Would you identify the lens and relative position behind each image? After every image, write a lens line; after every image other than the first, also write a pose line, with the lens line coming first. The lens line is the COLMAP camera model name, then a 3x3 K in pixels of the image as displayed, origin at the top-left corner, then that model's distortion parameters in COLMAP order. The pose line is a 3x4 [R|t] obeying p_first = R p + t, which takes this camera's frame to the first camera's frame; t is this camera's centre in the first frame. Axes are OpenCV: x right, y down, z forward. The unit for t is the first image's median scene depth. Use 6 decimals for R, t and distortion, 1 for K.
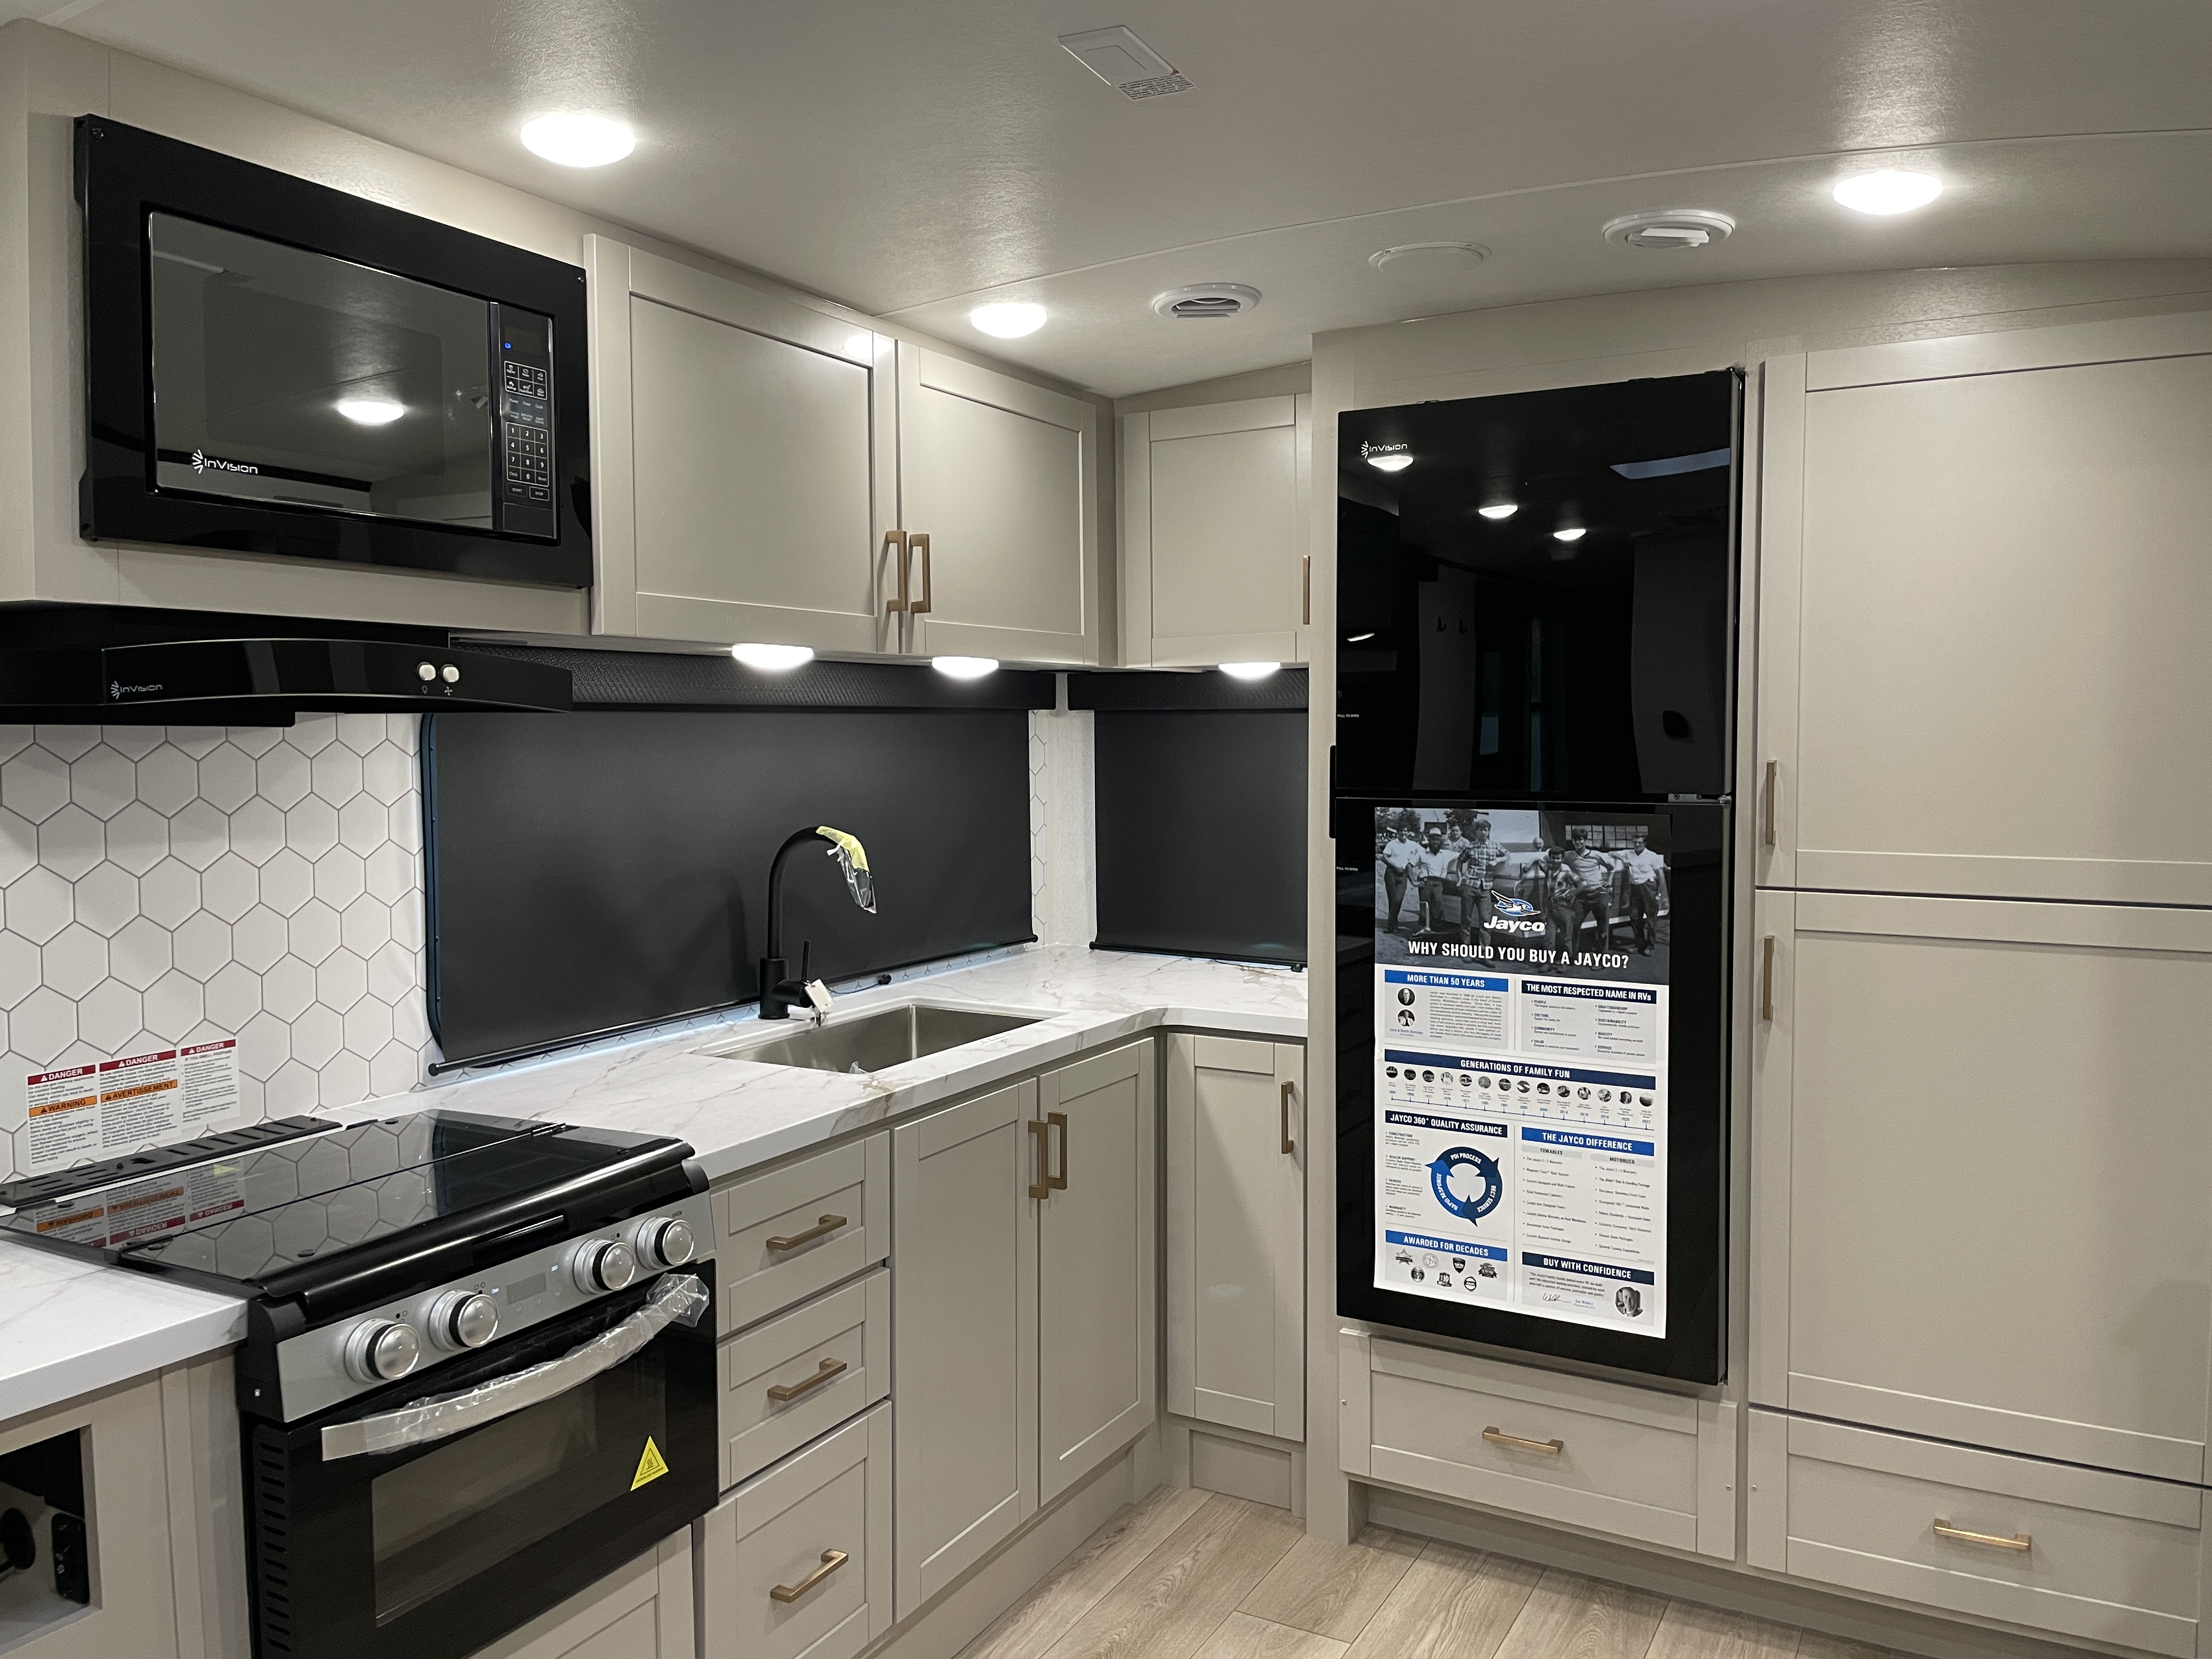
lens RADIAL K [[1680.4, 0, 1093.4], [0, 1680.4, 808.7], [0, 0, 1]] dist [0.046838, -0.056571]
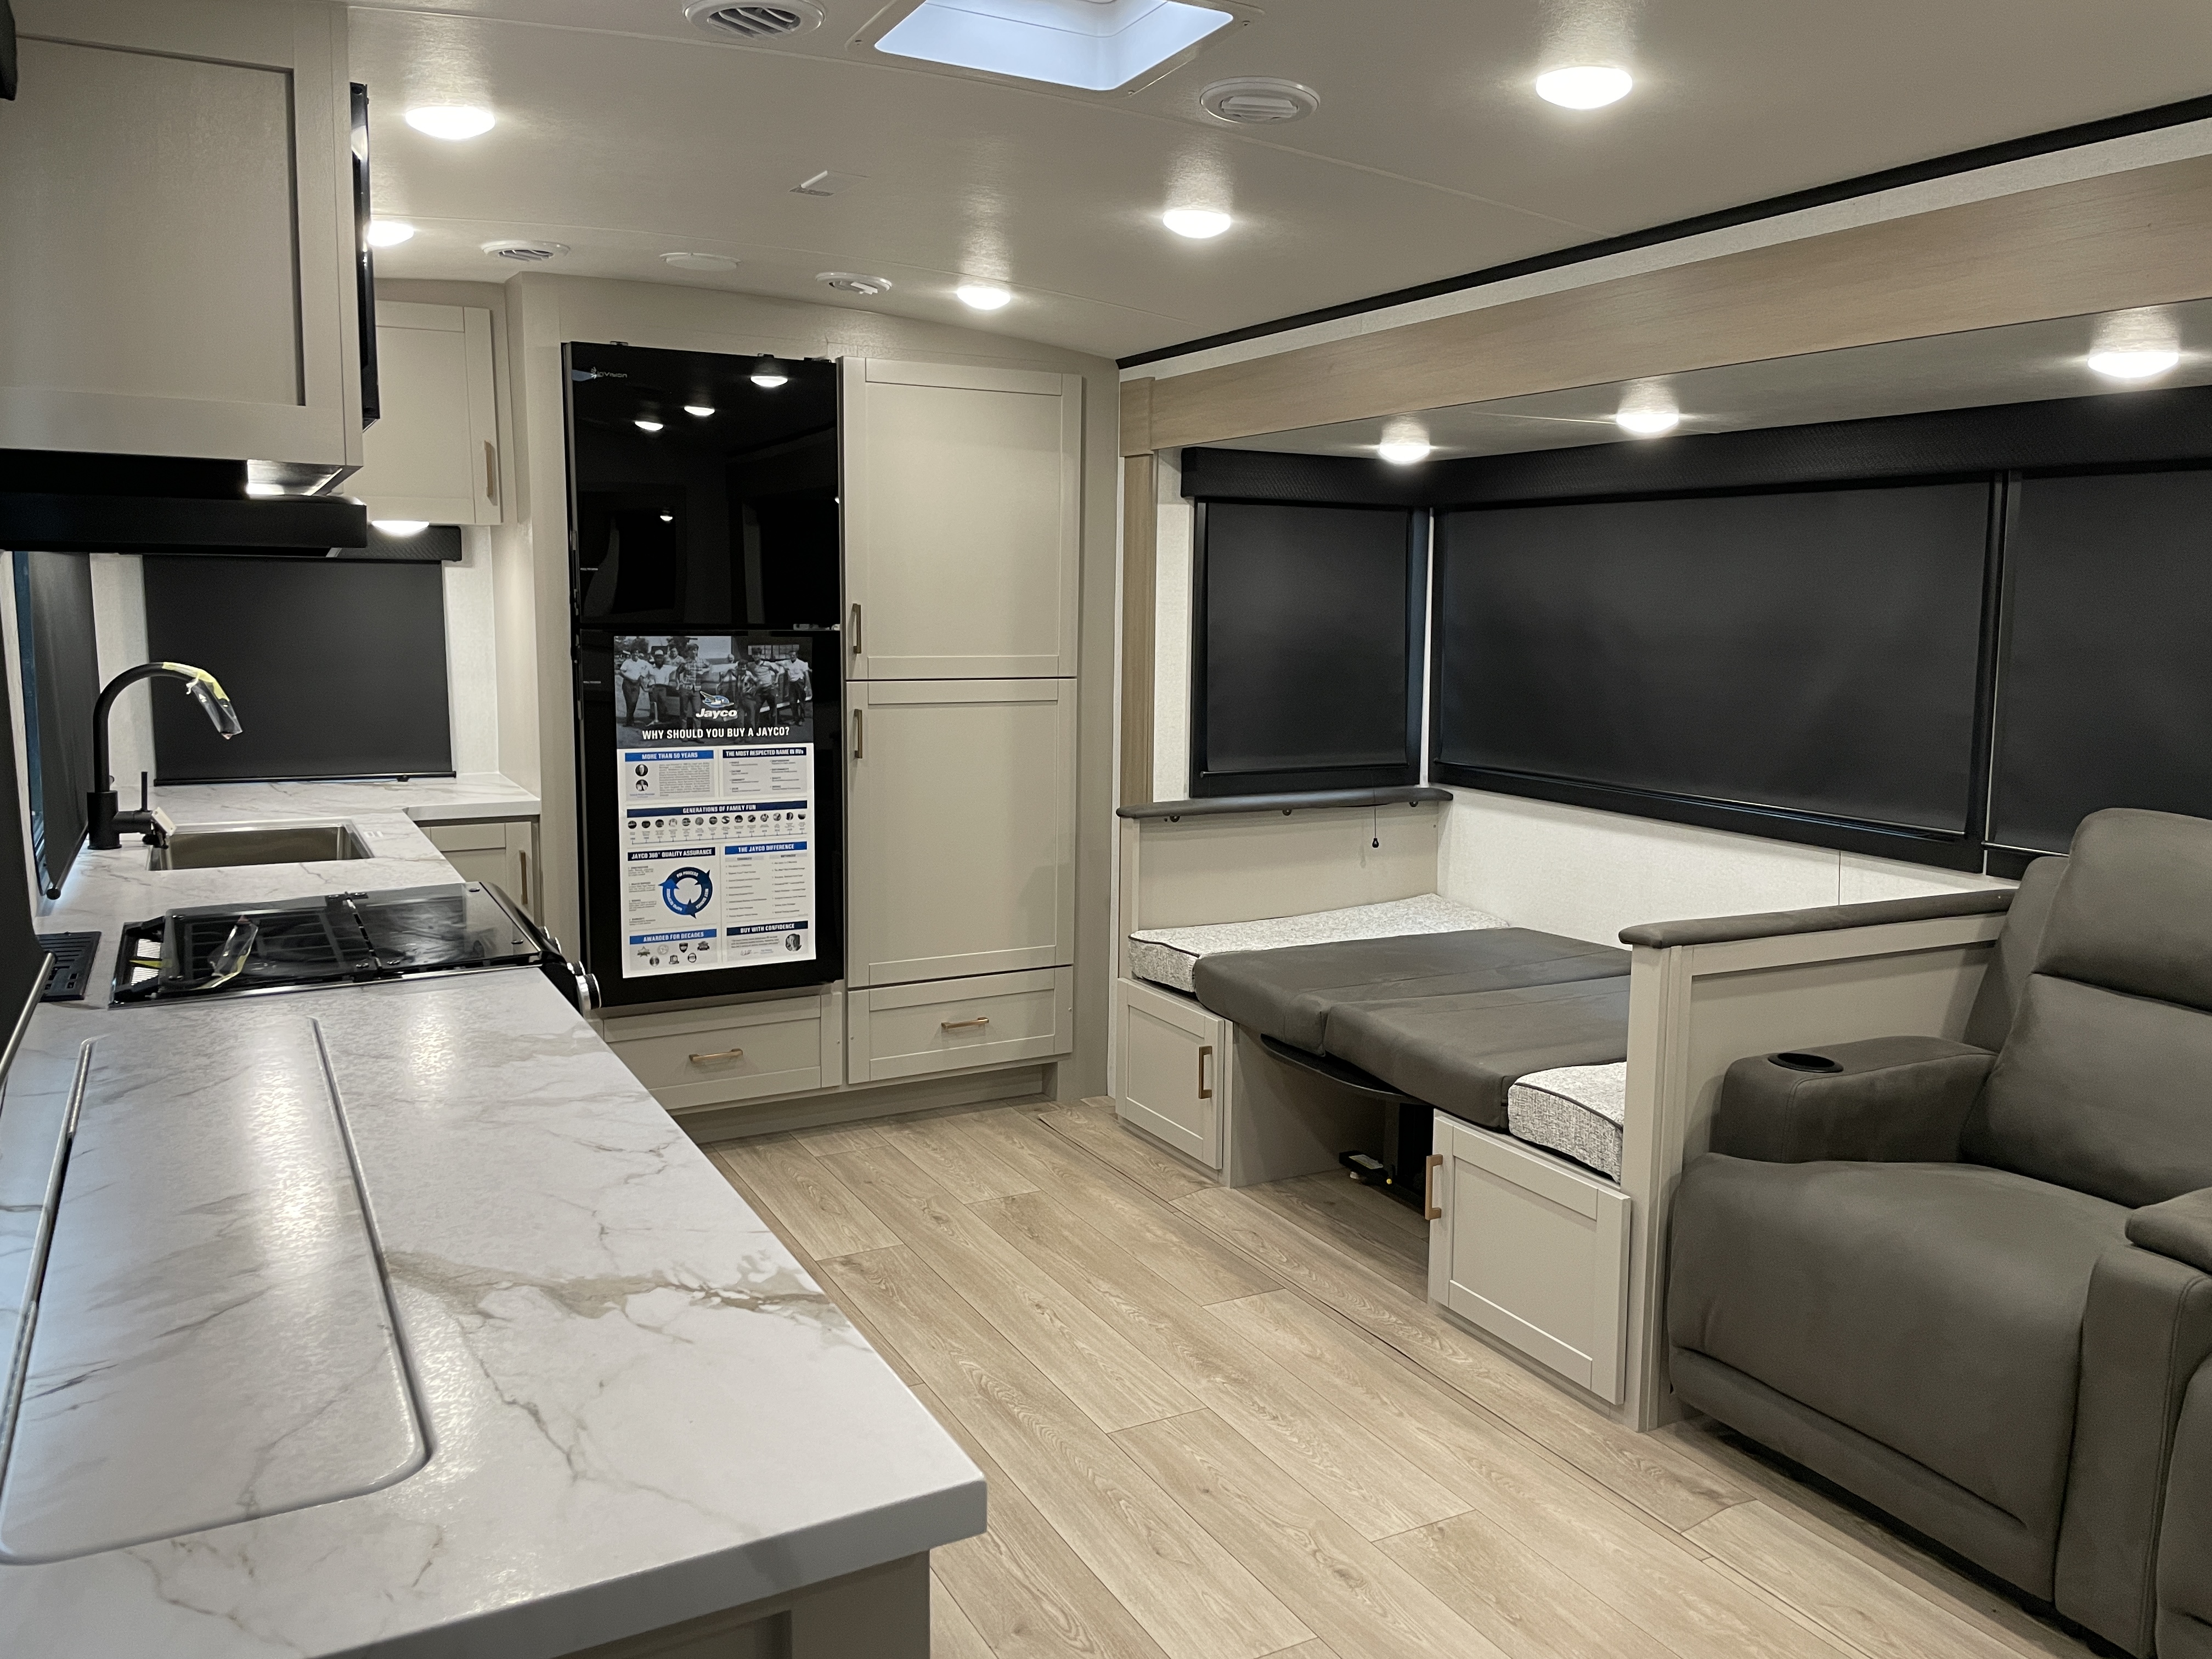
lens RADIAL K [[1680.4, 0, 1119.7], [0, 1680.4, 831.1], [0, 0, 1]] dist [0.046838, -0.056571]
pose [[0.532559, -0.113347, 0.838769, -0.830323], [0.029469, 0.992875, 0.115461, 0.010334], [-0.845880, -0.036772, 0.532105, -0.107222]]
